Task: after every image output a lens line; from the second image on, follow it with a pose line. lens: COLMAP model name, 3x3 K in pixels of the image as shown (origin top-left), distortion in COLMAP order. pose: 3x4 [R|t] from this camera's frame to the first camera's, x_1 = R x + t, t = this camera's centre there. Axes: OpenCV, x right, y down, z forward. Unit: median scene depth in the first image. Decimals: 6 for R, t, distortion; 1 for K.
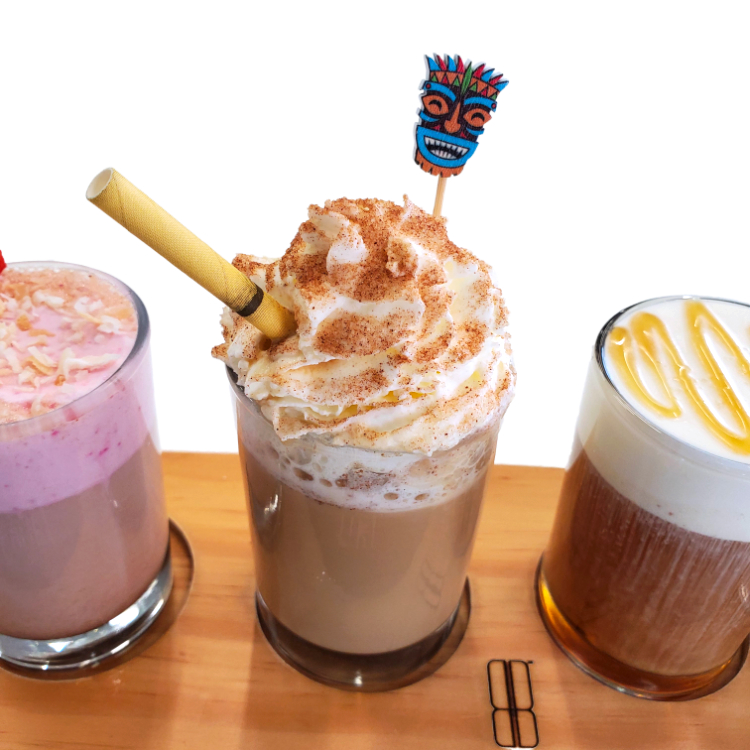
lens RADIAL K [[796.1, 0, 373.0], [0, 796.1, 372.9], [0, 0, 1]] dist [0.067916, 0.000000]
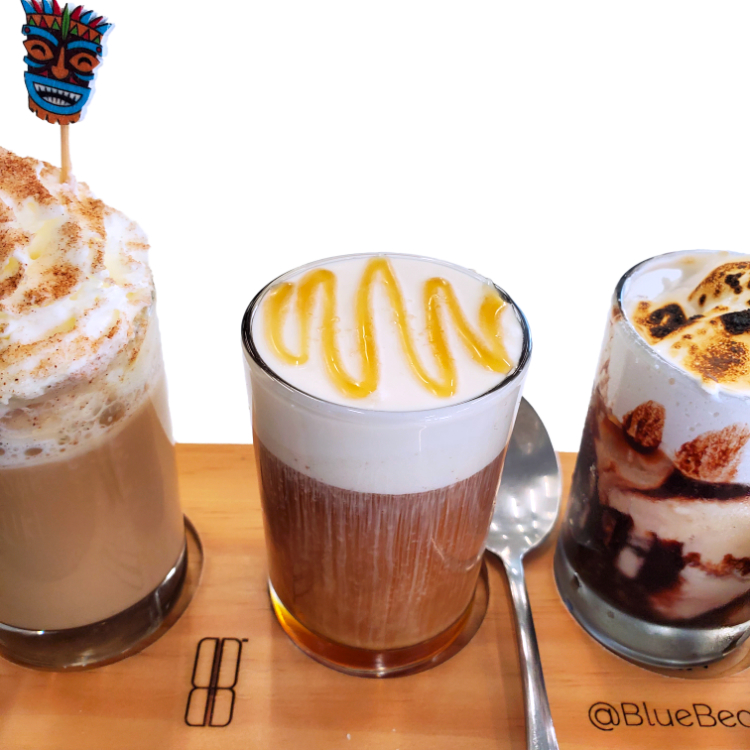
lens RADIAL K [[796.1, 0, 380.4], [0, 796.1, 372.6], [0, 0, 1]] dist [0.067916, 0.000000]
pose [[0.997828, -0.019125, -0.063034, 0.515471], [0.016286, 0.998843, -0.045246, 0.105271], [0.063827, 0.044121, 0.996985, 0.048848]]
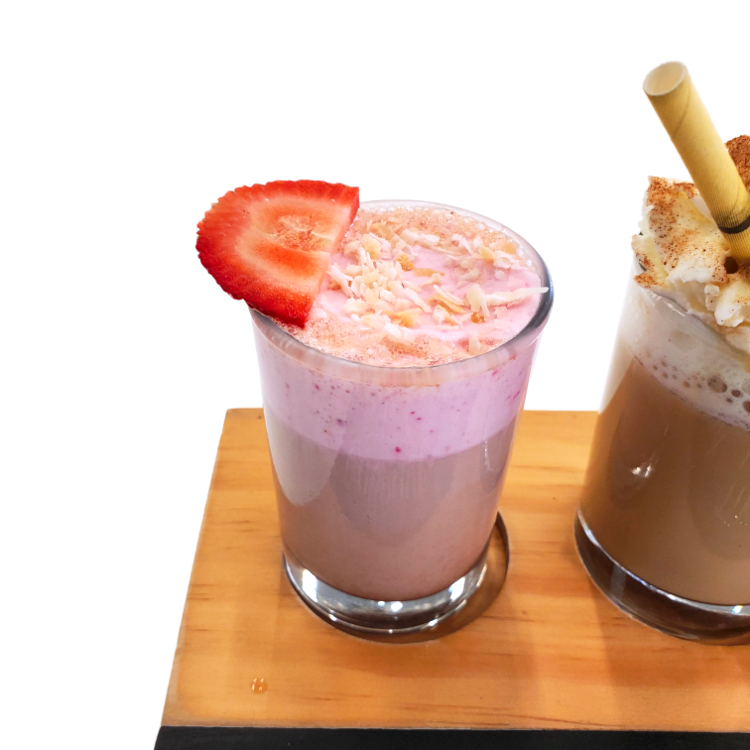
lens RADIAL K [[796.1, 0, 381.7], [0, 796.1, 360.2], [0, 0, 1]] dist [0.067916, 0.000000]
pose [[0.997535, -0.034546, 0.061071, -0.544666], [0.034403, 0.999402, 0.003391, 0.049979], [-0.061152, -0.001281, 0.998128, 0.075933]]
